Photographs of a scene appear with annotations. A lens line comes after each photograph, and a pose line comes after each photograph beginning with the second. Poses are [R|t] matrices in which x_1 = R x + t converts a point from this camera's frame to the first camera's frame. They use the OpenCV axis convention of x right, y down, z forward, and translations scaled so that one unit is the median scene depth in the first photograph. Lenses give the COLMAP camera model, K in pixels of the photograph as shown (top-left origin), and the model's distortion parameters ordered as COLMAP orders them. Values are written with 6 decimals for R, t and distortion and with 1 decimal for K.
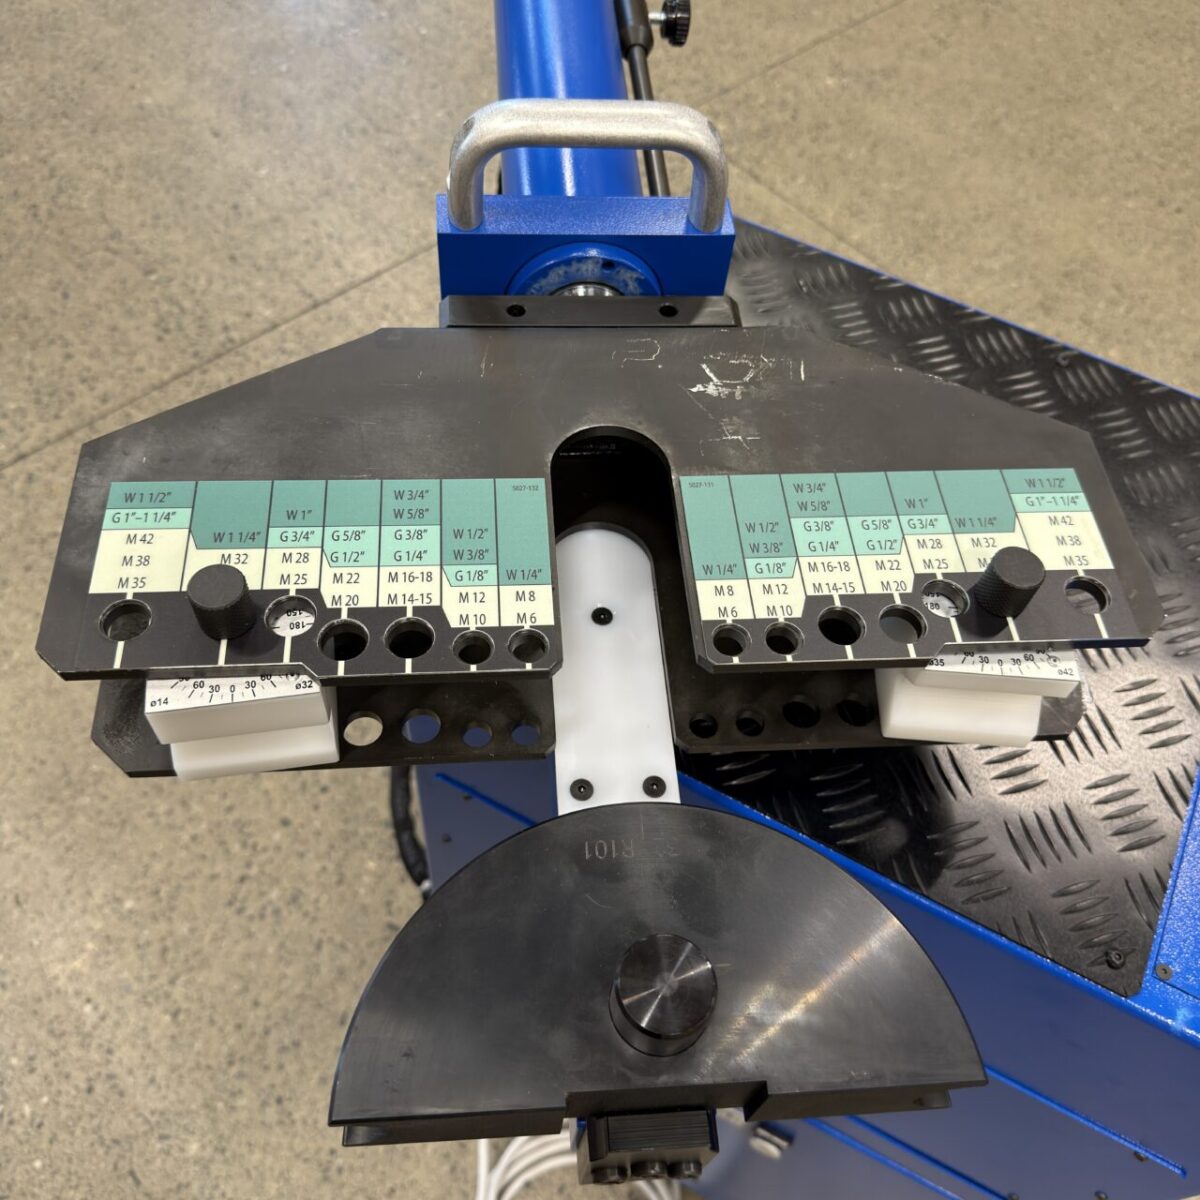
lens RADIAL K [[1131.7, 0, 600.0], [0, 1131.7, 600.0], [0, 0, 1]] dist [0.107505, -0.232084]
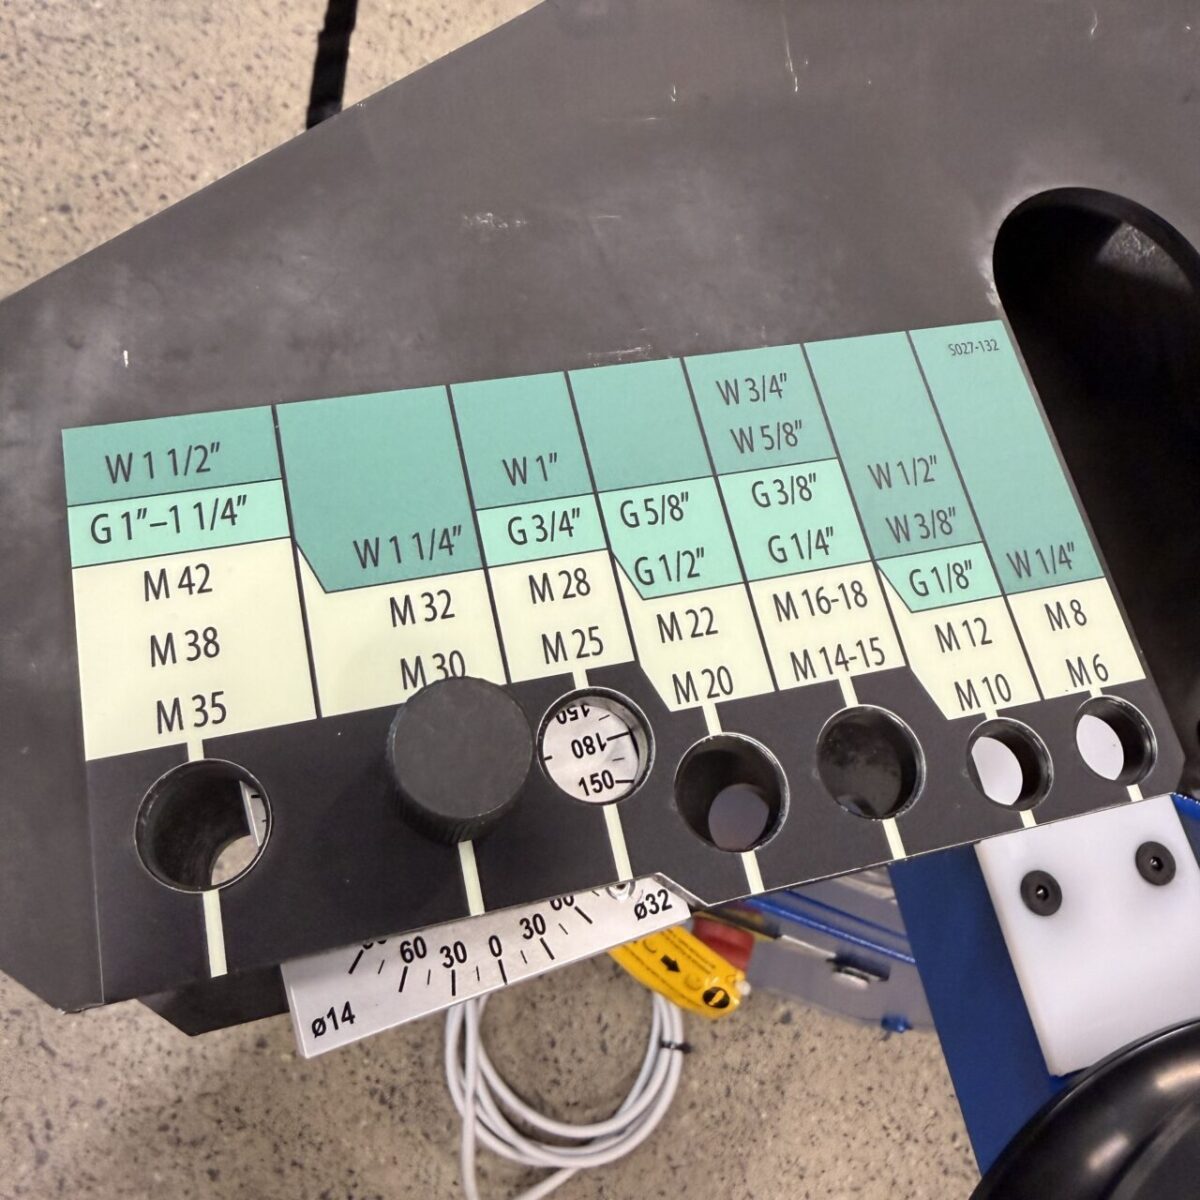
lens RADIAL K [[1169.8, 0, 599.2], [0, 1169.8, 520.8], [0, 0, 1]] dist [0.010158, -0.027511]
pose [[0.984333, -0.098473, 0.146256, -0.311361], [0.064268, 0.972822, 0.222455, -0.154872], [-0.164187, -0.209571, 0.963910, 0.578927]]
